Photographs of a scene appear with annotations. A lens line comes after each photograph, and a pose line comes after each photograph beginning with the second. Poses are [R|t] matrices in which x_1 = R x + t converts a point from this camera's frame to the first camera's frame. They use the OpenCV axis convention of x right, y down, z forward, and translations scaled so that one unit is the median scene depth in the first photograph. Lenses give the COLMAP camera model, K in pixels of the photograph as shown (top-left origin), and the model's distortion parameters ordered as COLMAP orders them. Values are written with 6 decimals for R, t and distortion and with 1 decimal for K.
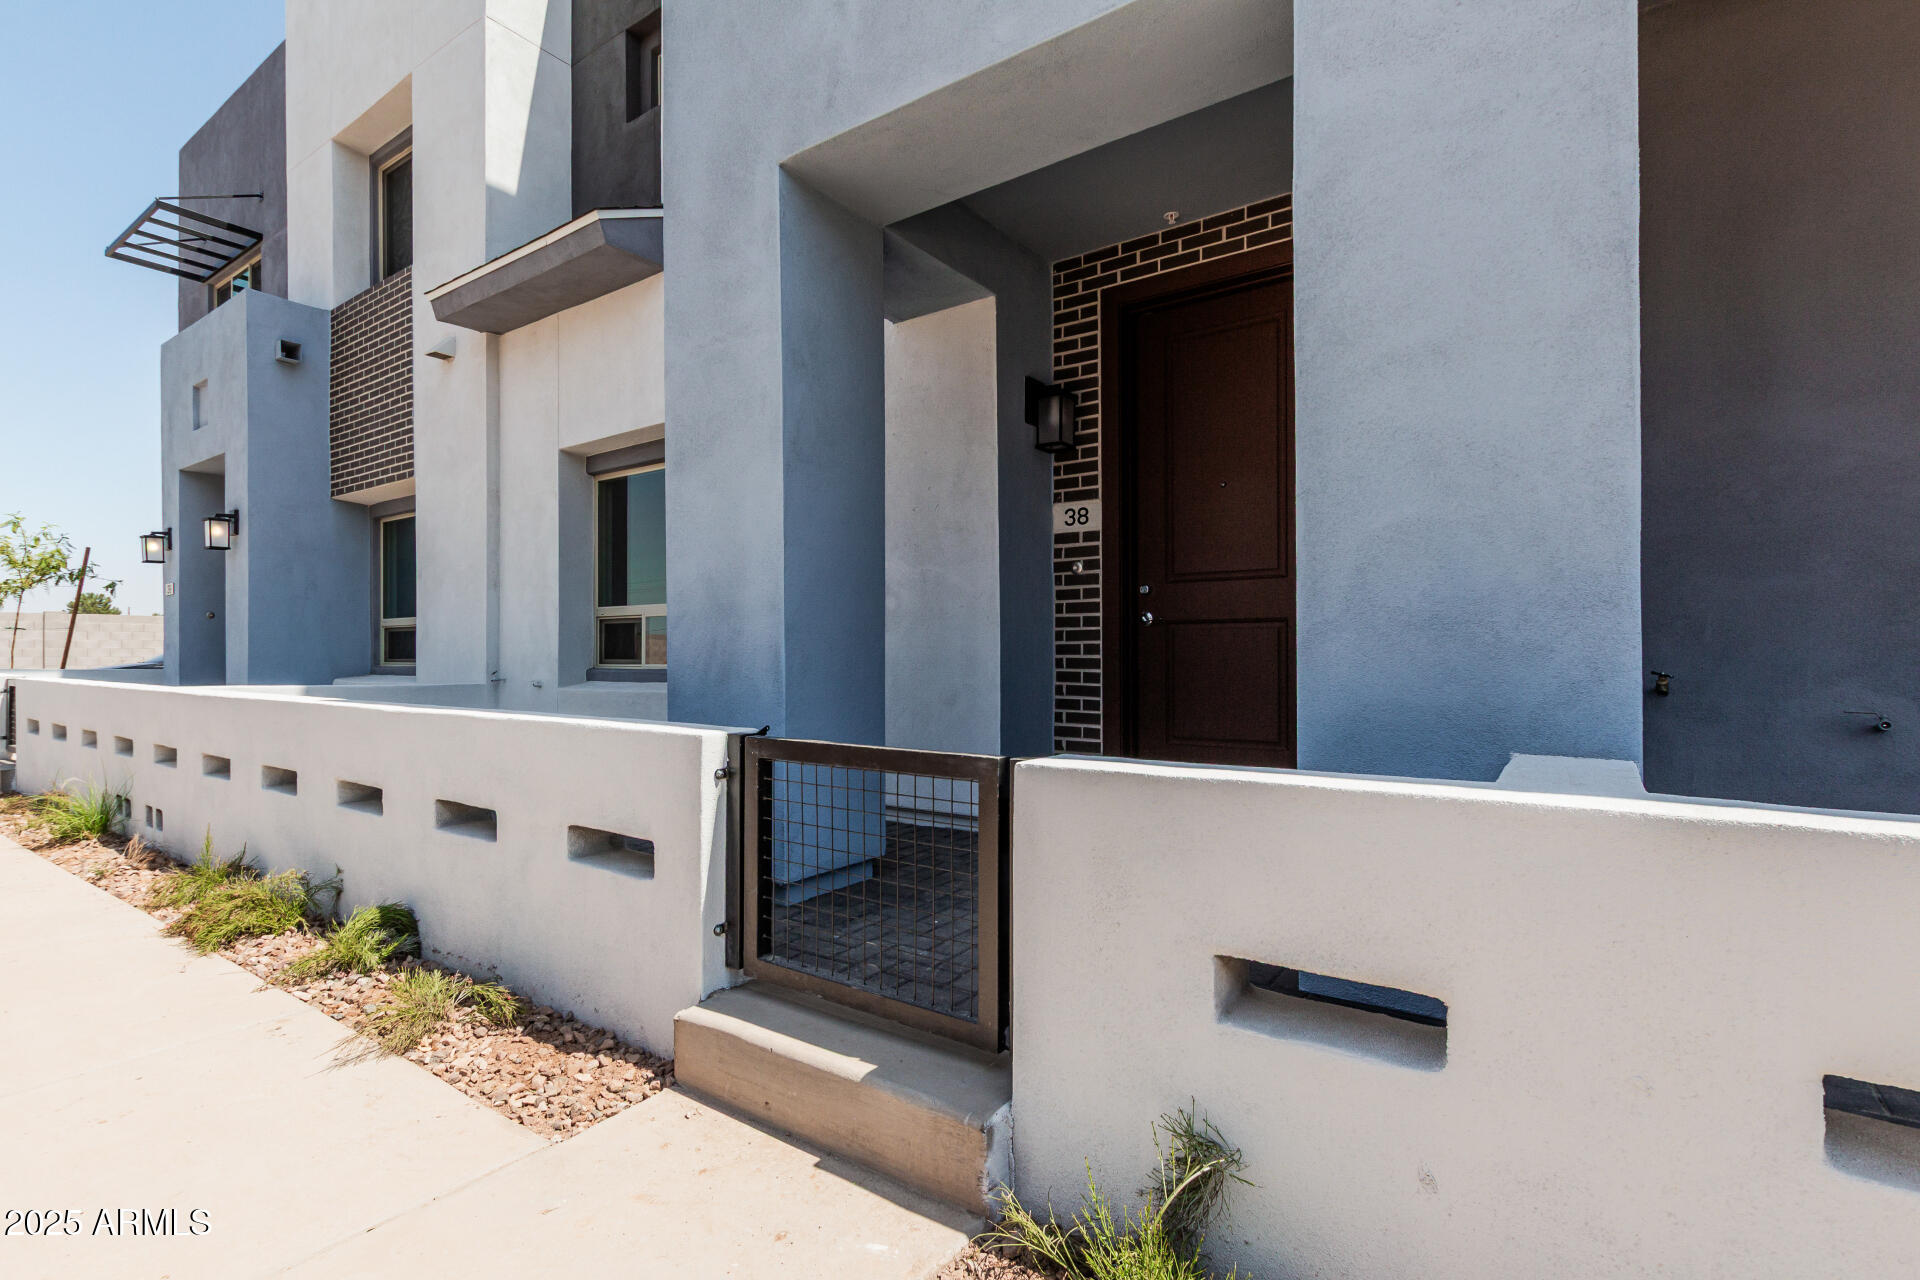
lens RADIAL K [[868.7, 0, 990.8], [0, 868.7, 649.9], [0, 0, 1]] dist [0.005945, -0.001871]
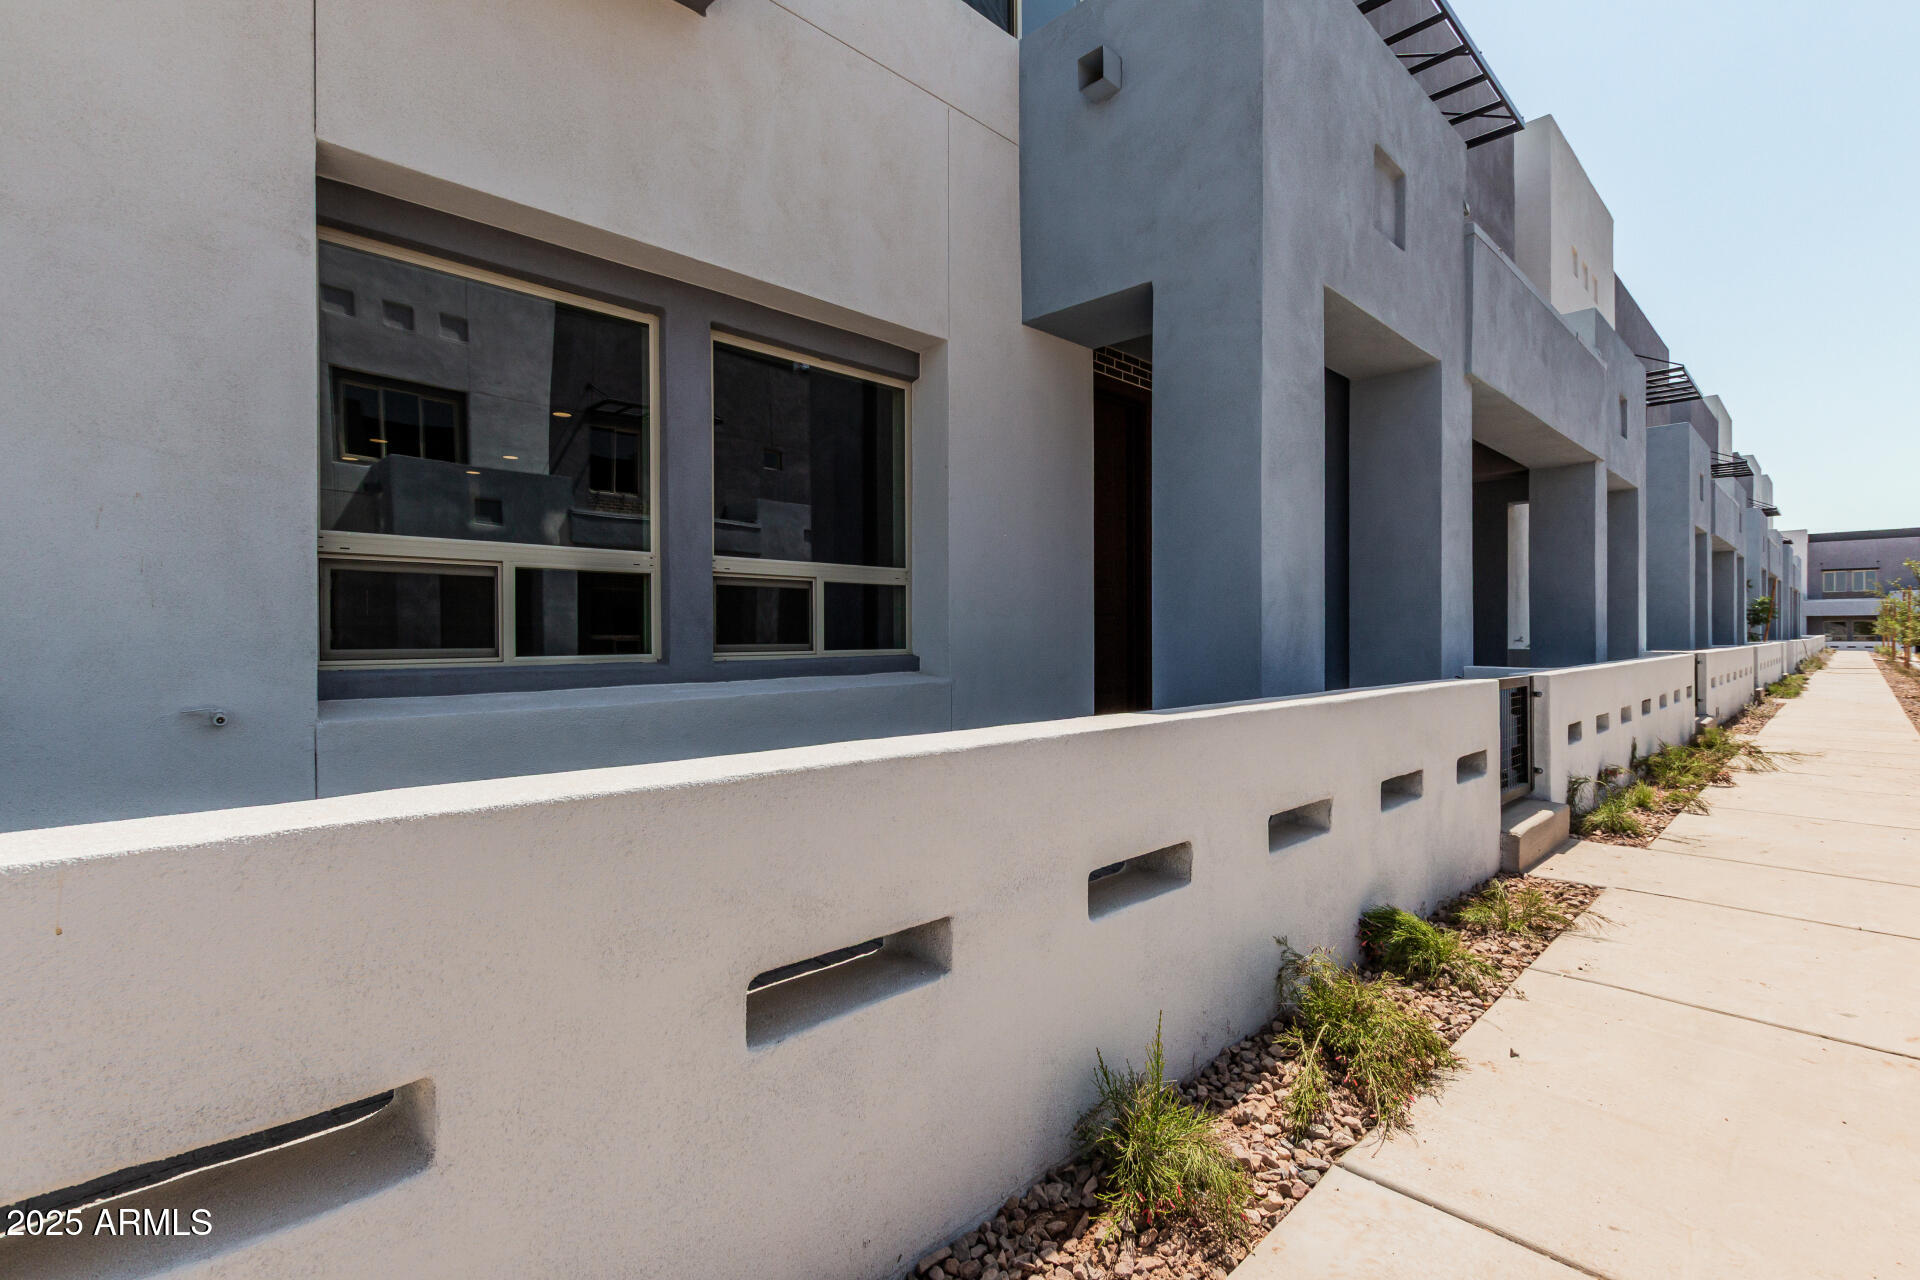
lens RADIAL K [[868.7, 0, 962.8], [0, 868.7, 631.4], [0, 0, 1]] dist [0.005945, -0.001871]
pose [[0.204262, 0.007750, 0.978886, -1.224668], [-0.000870, 0.999970, -0.007735, 0.007308], [-0.978916, 0.000728, 0.204263, 0.902422]]
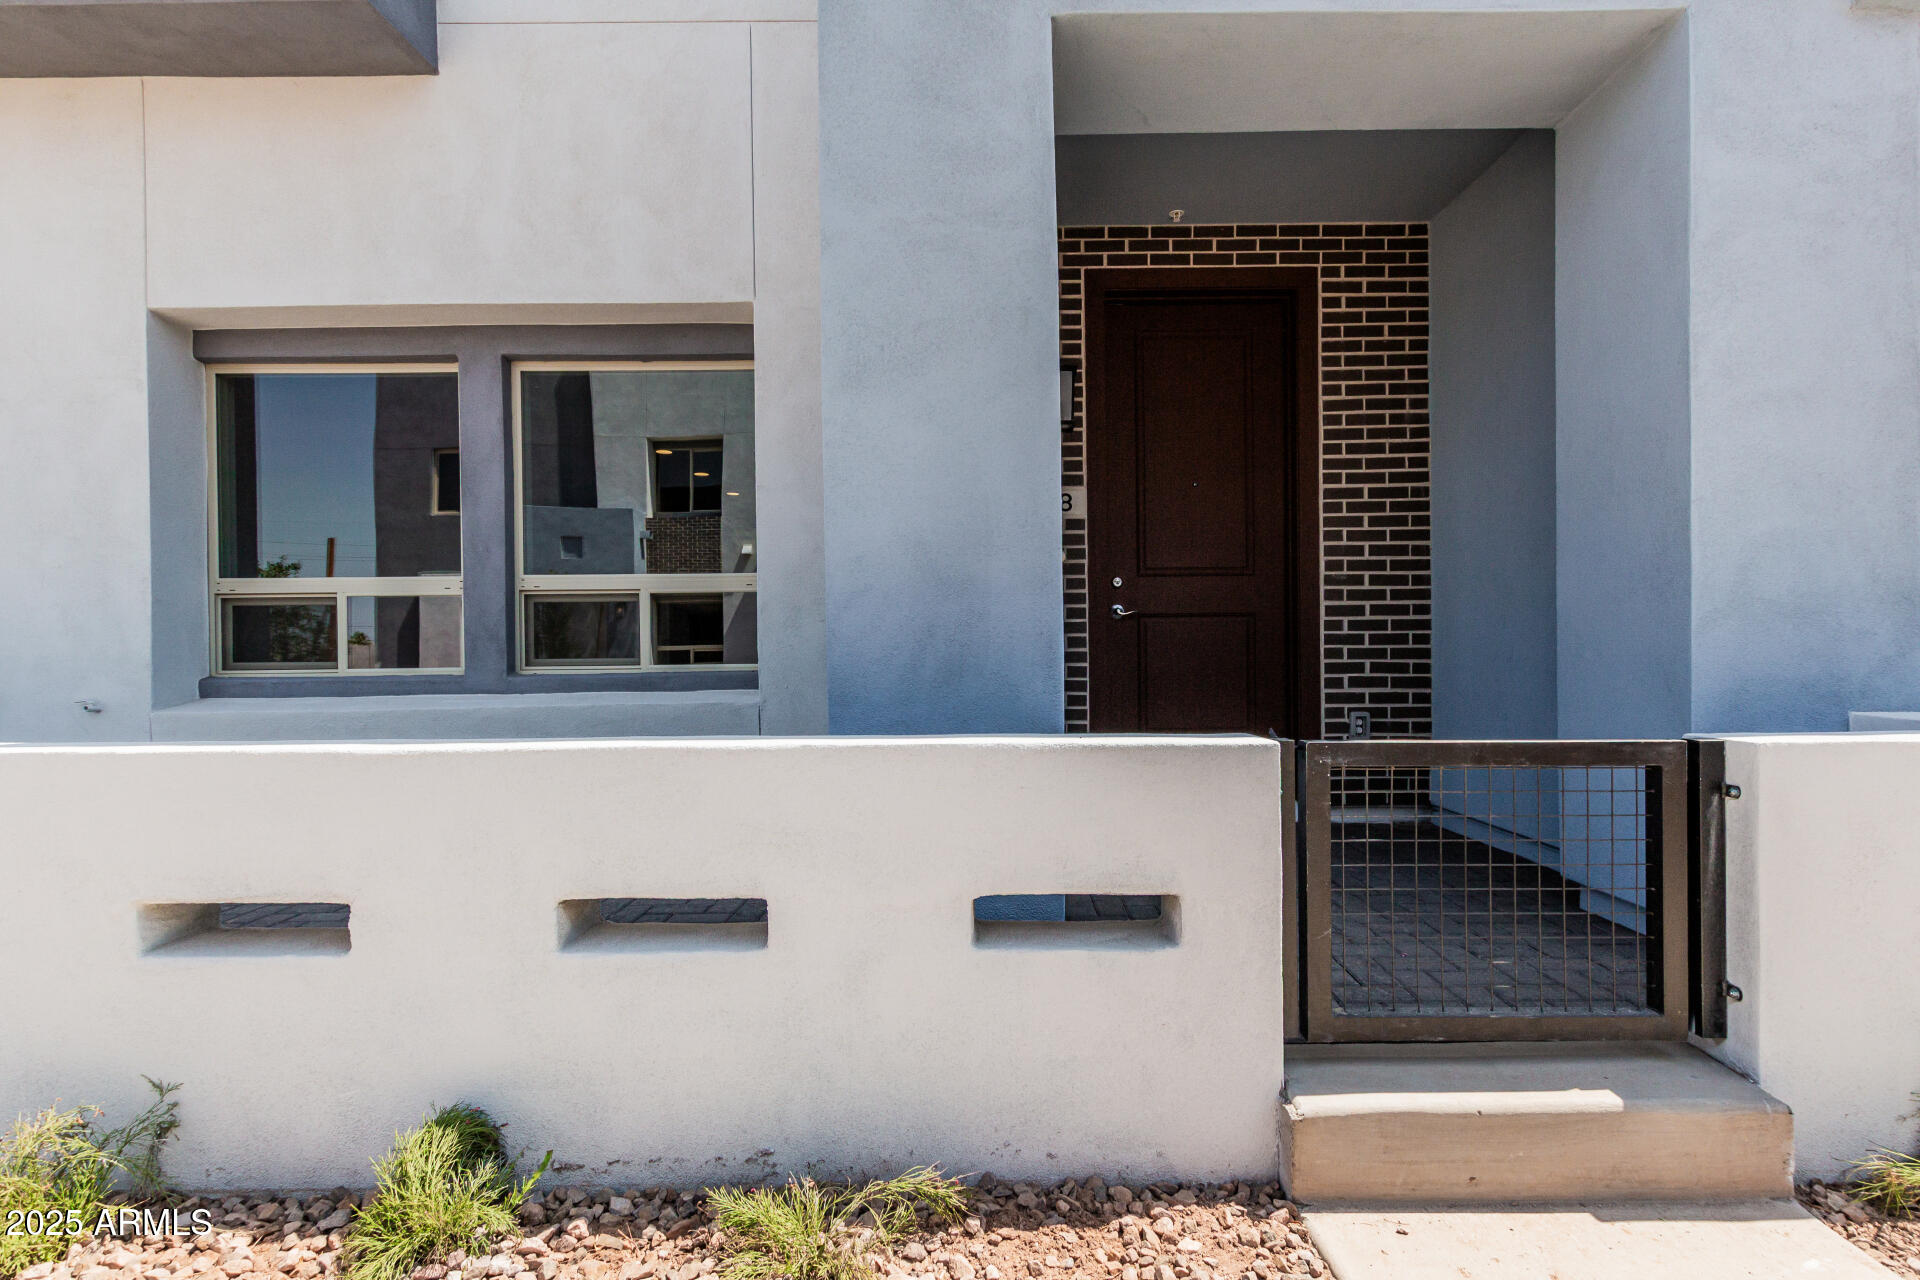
lens RADIAL K [[868.7, 0, 956.9], [0, 868.7, 656.4], [0, 0, 1]] dist [0.005945, -0.001871]
pose [[0.827073, -0.008704, 0.562028, -0.553785], [0.005858, 0.999959, 0.006866, 0.007857], [-0.562065, -0.002386, 0.827090, 0.291372]]
